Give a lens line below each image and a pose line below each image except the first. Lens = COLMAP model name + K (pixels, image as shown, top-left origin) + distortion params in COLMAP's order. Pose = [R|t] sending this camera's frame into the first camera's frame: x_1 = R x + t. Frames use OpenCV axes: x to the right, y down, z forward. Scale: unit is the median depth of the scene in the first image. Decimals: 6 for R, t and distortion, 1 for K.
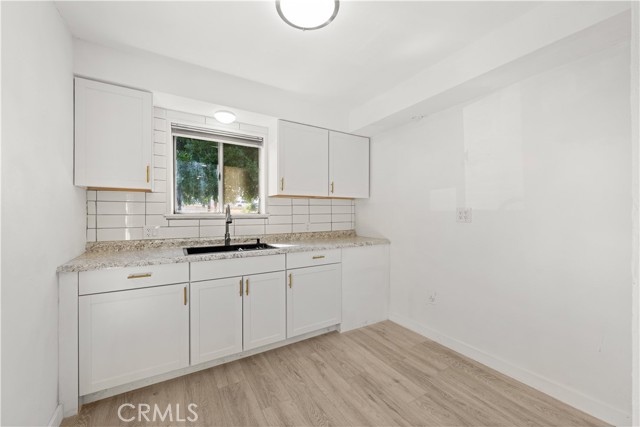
lens RADIAL K [[239.2, 0, 313.6], [0, 239.2, 214.8], [0, 0, 1]] dist [0.000697, -0.000024]
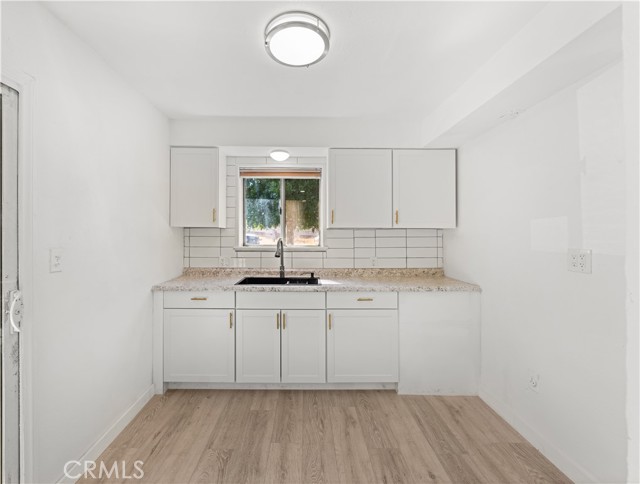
lens RADIAL K [[271.7, 0, 317.1], [0, 271.7, 234.0], [0, 0, 1]] dist [0.000791, -0.000064]
pose [[0.870187, 0.003467, -0.492710, 0.368624], [-0.007779, 0.999947, -0.006704, -0.057137], [0.492661, 0.009666, 0.870168, 0.045168]]
